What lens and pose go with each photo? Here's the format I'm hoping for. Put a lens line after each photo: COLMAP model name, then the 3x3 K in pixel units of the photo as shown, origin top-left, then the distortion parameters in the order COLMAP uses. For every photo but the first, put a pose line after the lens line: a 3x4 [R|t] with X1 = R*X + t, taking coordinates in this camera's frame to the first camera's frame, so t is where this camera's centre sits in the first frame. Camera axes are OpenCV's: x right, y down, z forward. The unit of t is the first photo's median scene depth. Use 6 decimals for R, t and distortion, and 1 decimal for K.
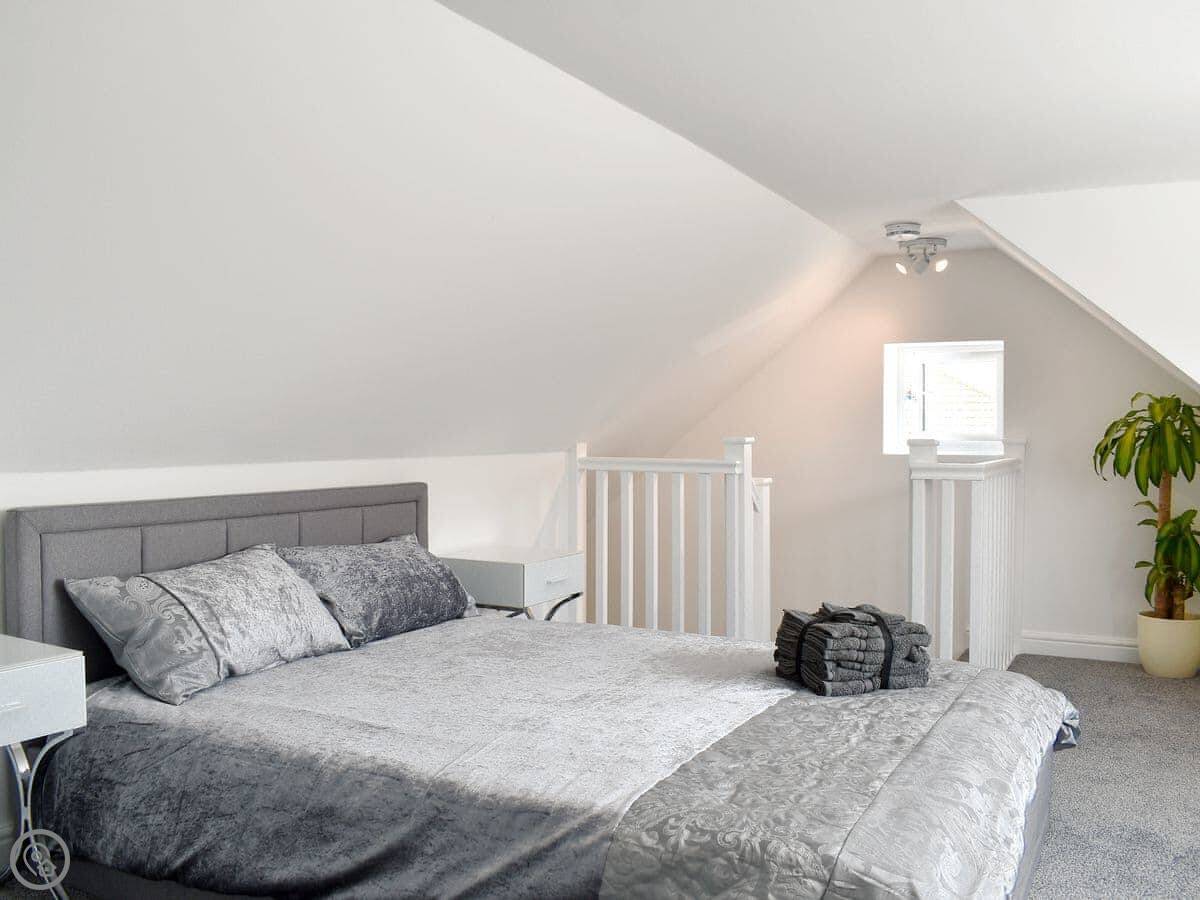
lens RADIAL K [[1066.6, 0, 600.0], [0, 1066.6, 450.0], [0, 0, 1]] dist [-0.076355, 0.000566]
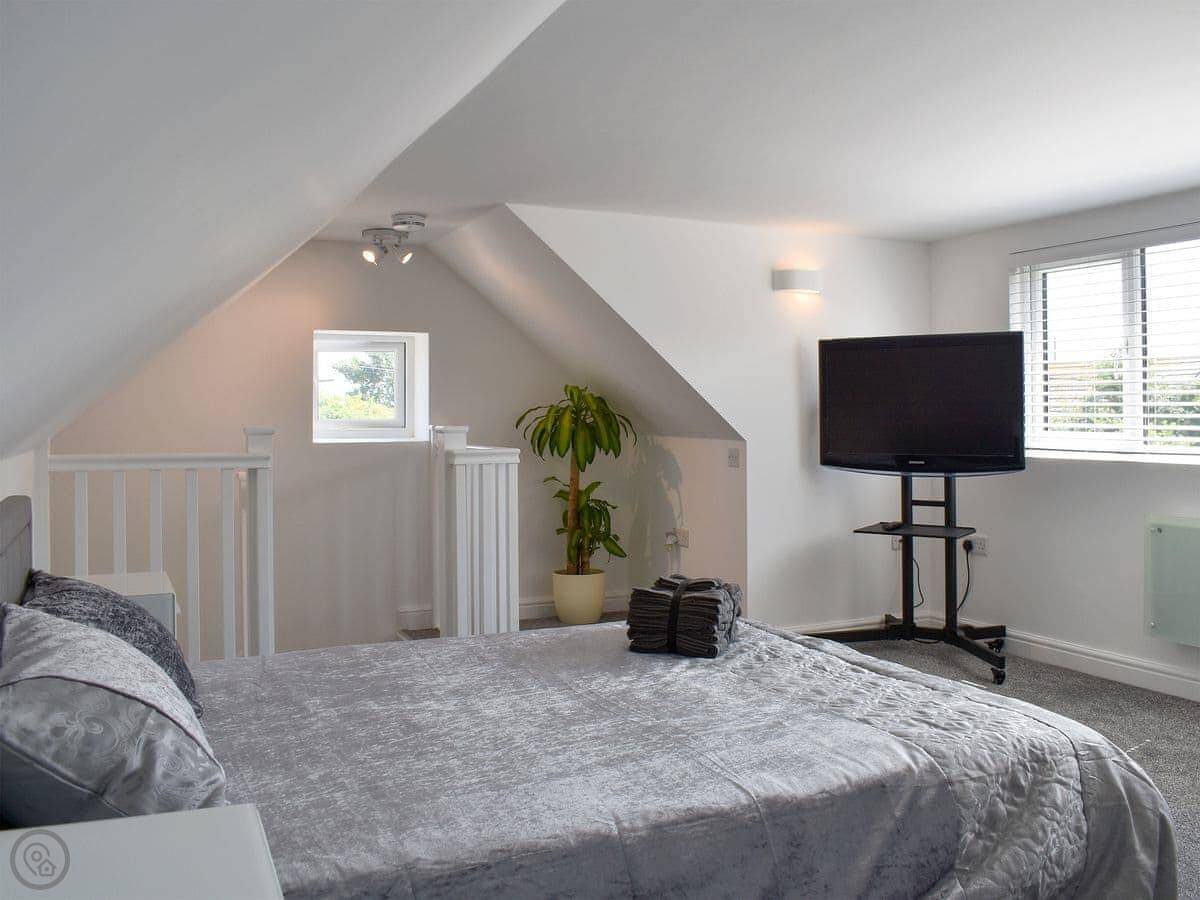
lens RADIAL K [[1066.6, 0, 600.0], [0, 1066.6, 450.0], [0, 0, 1]] dist [-0.076355, 0.000566]
pose [[0.582355, -0.025423, 0.812537, -0.432719], [0.016054, 0.999676, 0.019773, -0.005440], [-0.812776, 0.001530, 0.582574, 0.256246]]
